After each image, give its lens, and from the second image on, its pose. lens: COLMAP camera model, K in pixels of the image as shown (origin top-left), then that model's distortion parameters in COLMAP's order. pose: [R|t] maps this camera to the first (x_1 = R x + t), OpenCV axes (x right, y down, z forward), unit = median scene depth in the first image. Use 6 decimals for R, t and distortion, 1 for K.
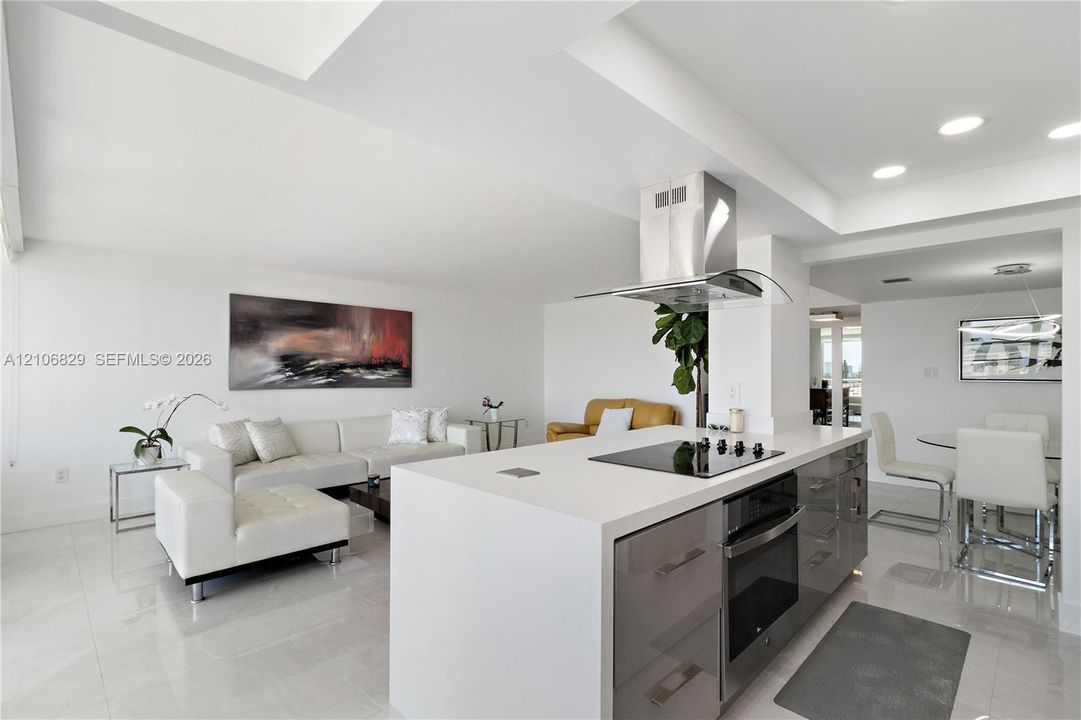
lens RADIAL K [[502.2, 0, 542.2], [0, 502.2, 367.5], [0, 0, 1]] dist [0.000854, 0.000690]
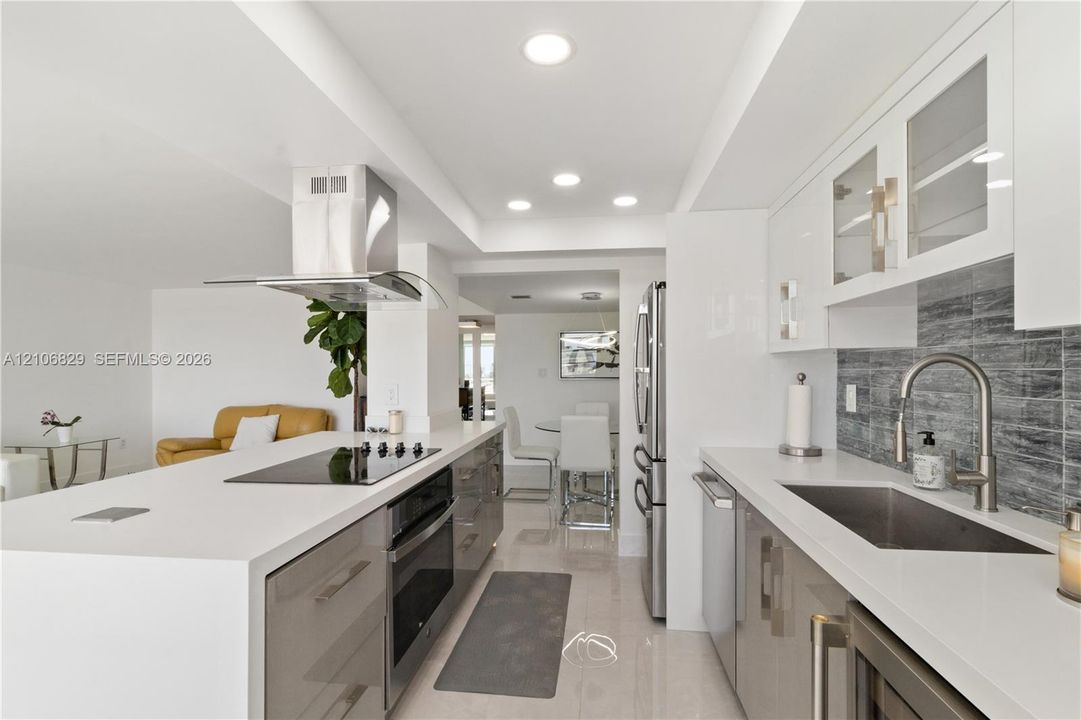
lens RADIAL K [[502.2, 0, 542.7], [0, 502.2, 369.6], [0, 0, 1]] dist [0.000854, 0.000690]
pose [[0.785477, -0.002554, 0.618886, -0.004571], [0.001815, 0.999997, 0.001823, -0.000649], [-0.618889, -0.000309, 0.785479, 0.023244]]
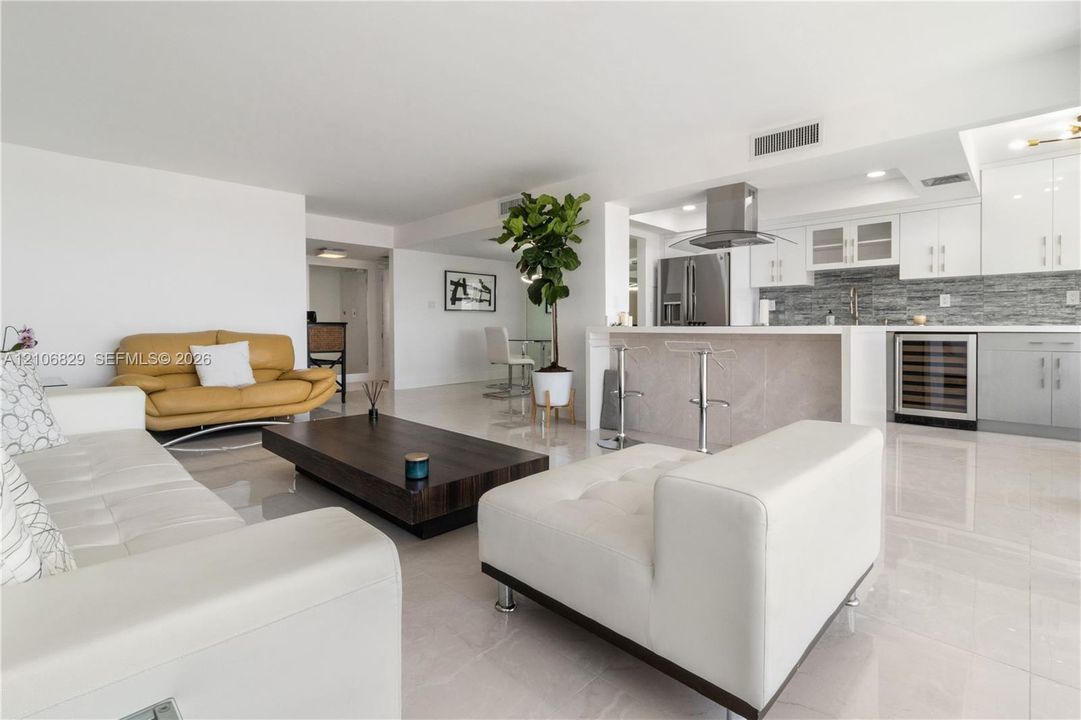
lens RADIAL K [[502.2, 0, 536.7], [0, 502.2, 329.5], [0, 0, 1]] dist [0.000854, 0.000690]
pose [[-0.018080, -0.006683, 0.999814, -1.168654], [0.000453, 0.999978, 0.006692, 0.124873], [-0.999836, 0.000574, -0.018076, 1.285222]]
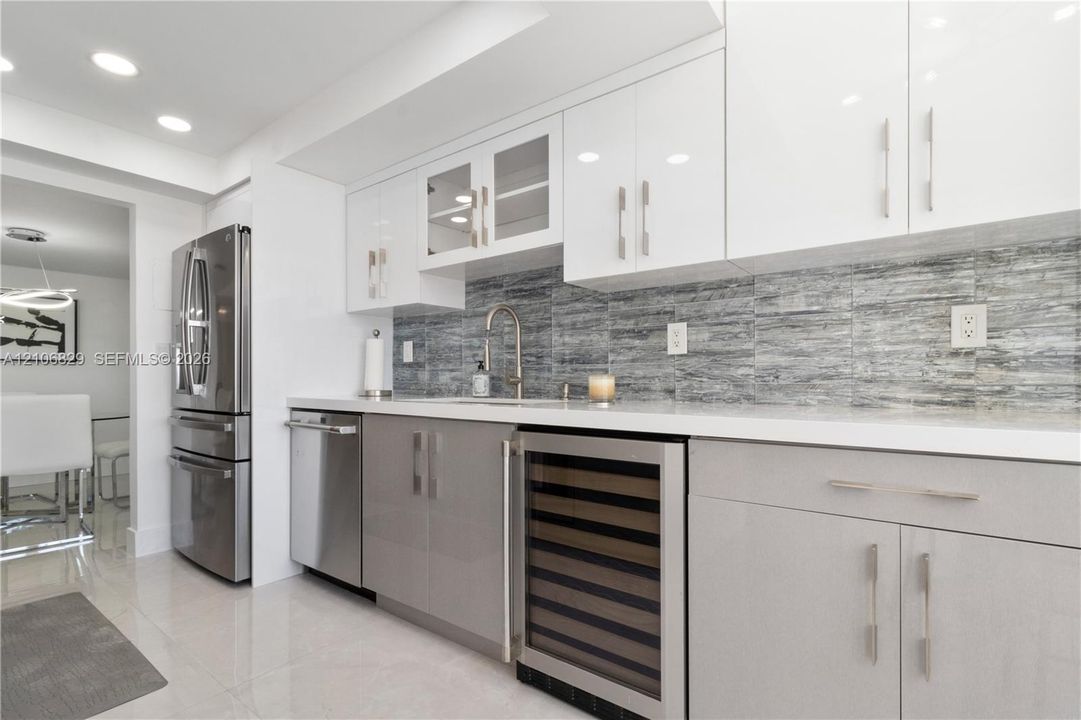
lens RADIAL K [[502.2, 0, 542.5], [0, 502.2, 375.8], [0, 0, 1]] dist [0.000854, 0.000690]
pose [[-0.139895, 0.005199, 0.990153, -0.179581], [-0.001436, 0.999984, -0.005453, 0.094108], [-0.990165, -0.002185, -0.139886, 0.200498]]
